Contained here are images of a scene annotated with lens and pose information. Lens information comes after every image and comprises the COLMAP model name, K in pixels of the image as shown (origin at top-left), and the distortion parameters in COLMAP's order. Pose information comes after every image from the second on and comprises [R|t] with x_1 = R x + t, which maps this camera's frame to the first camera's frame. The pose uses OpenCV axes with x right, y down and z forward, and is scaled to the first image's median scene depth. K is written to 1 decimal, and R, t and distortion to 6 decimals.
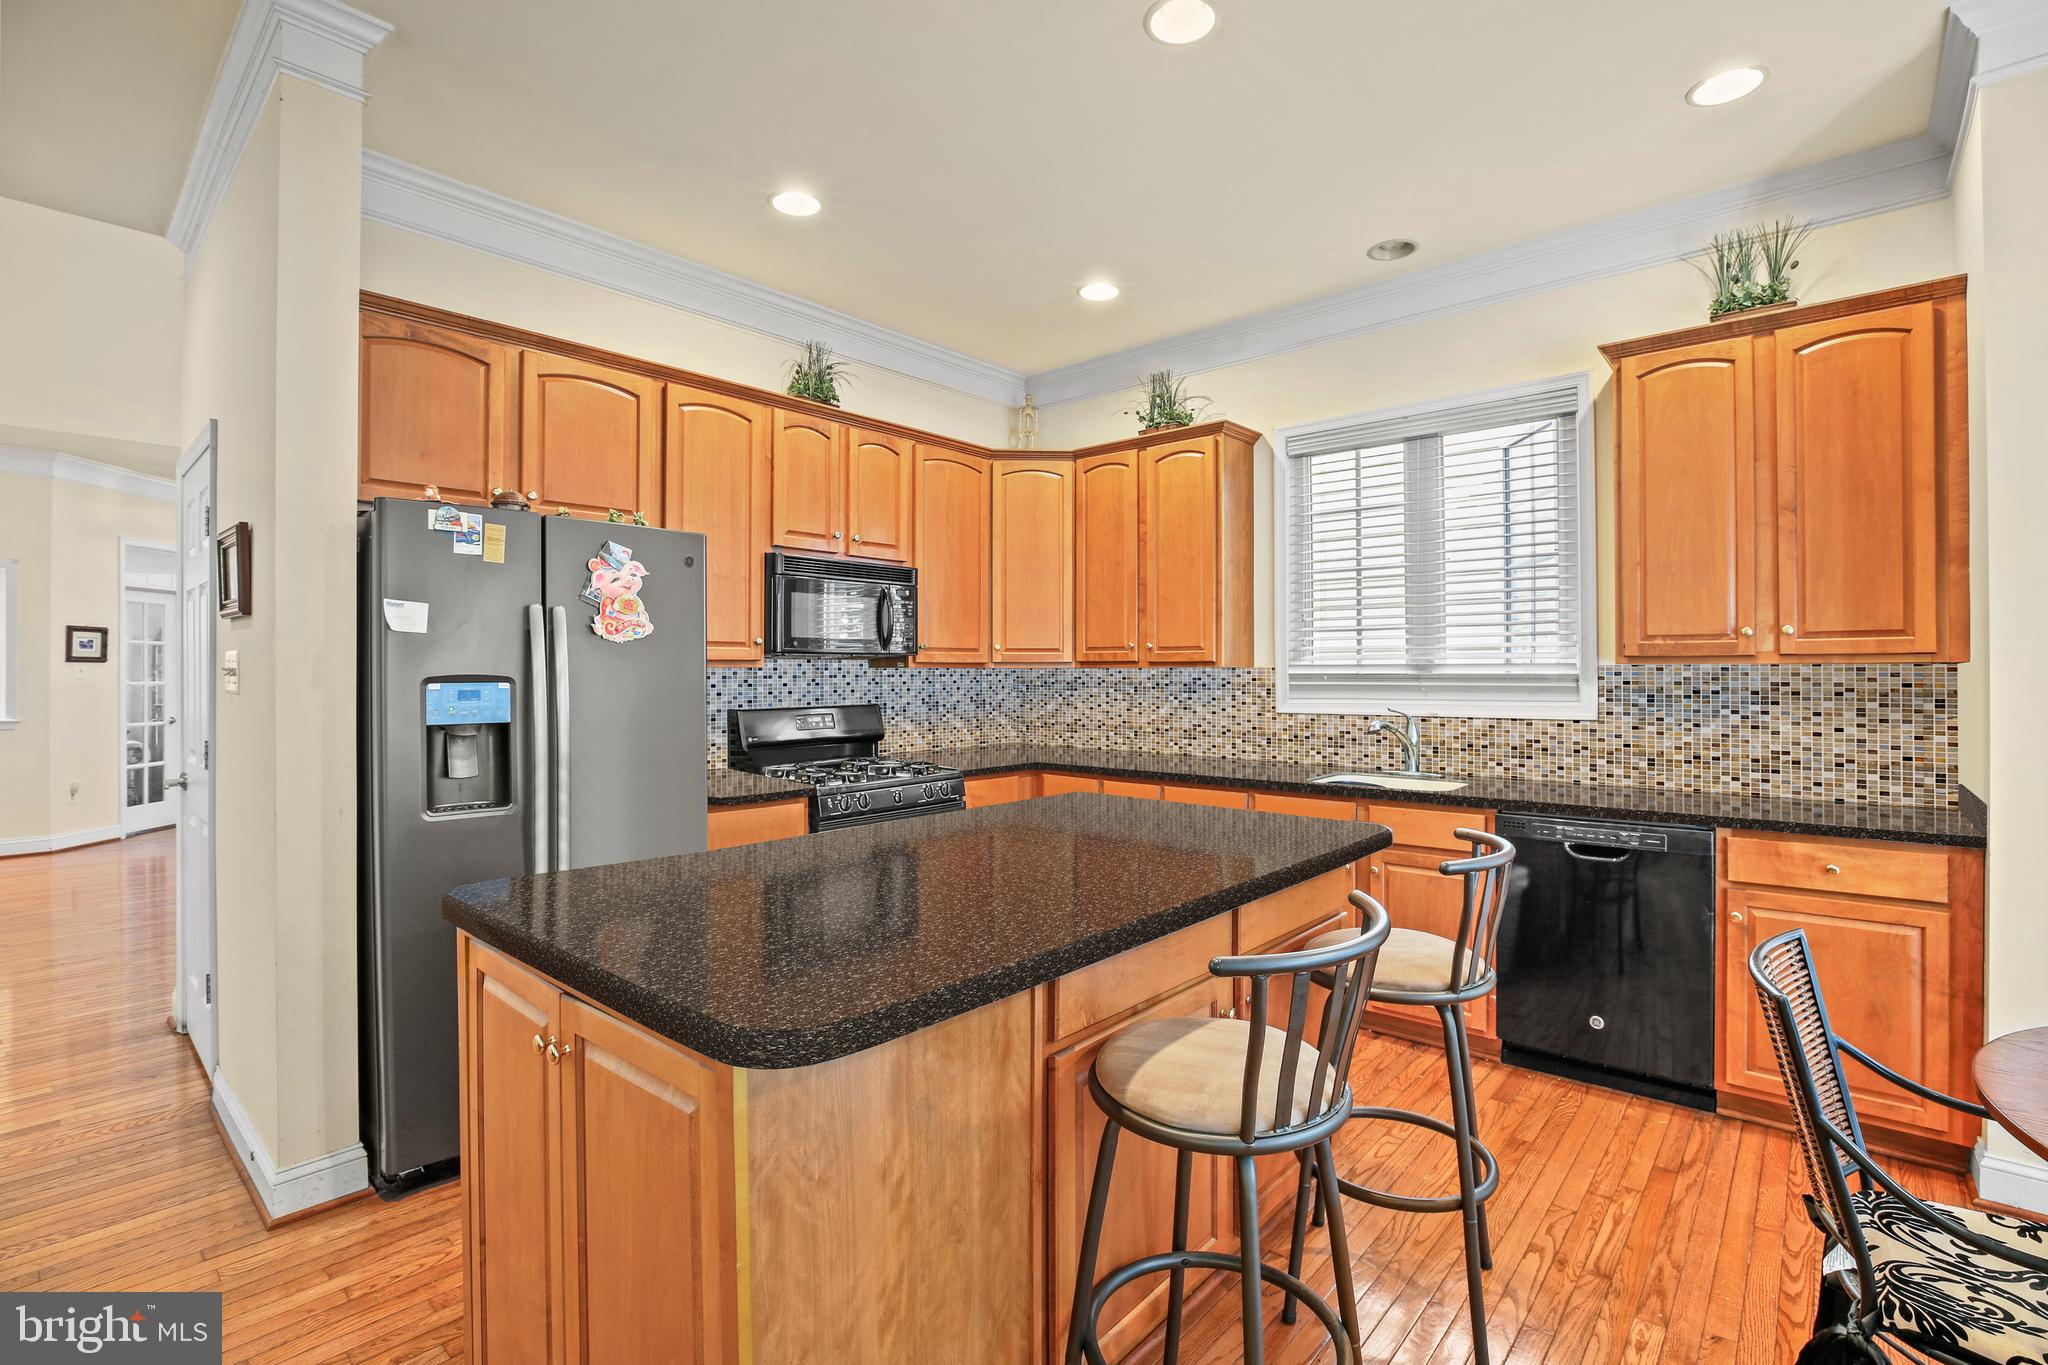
lens RADIAL K [[923.0, 0, 1019.2], [0, 923.0, 673.3], [0, 0, 1]] dist [-0.001856, -0.000209]
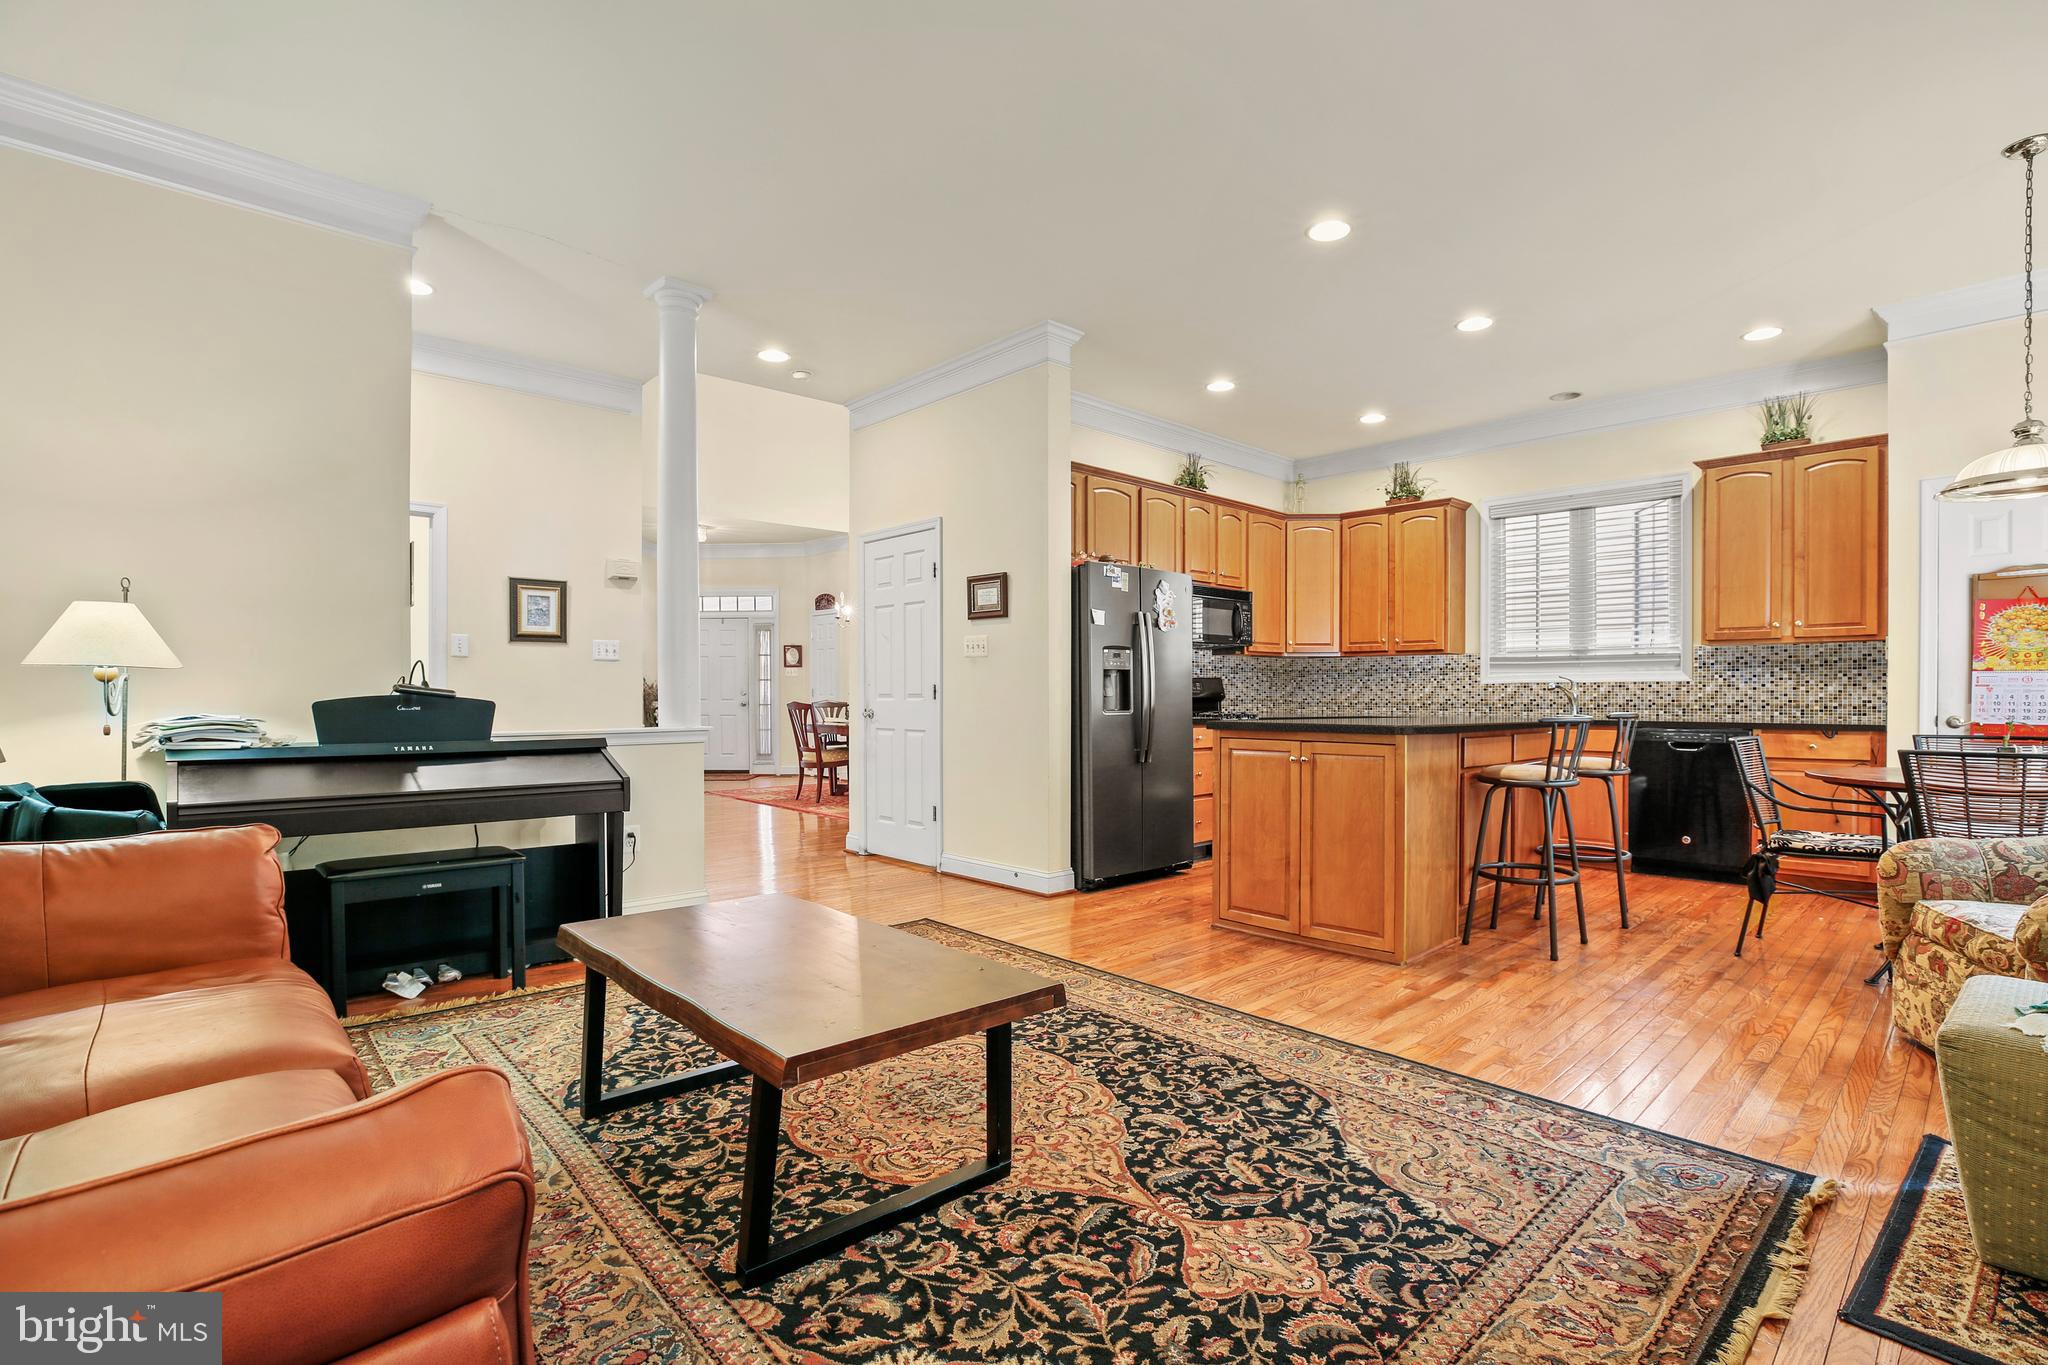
lens RADIAL K [[959.7, 0, 1028.1], [0, 959.7, 710.5], [0, 0, 1]] dist [0.000140, 0.000260]
pose [[0.997167, 0.004740, -0.075075, -0.384801], [-0.003872, 0.999924, 0.011709, 0.077470], [0.075125, -0.011385, 0.997109, -0.718267]]
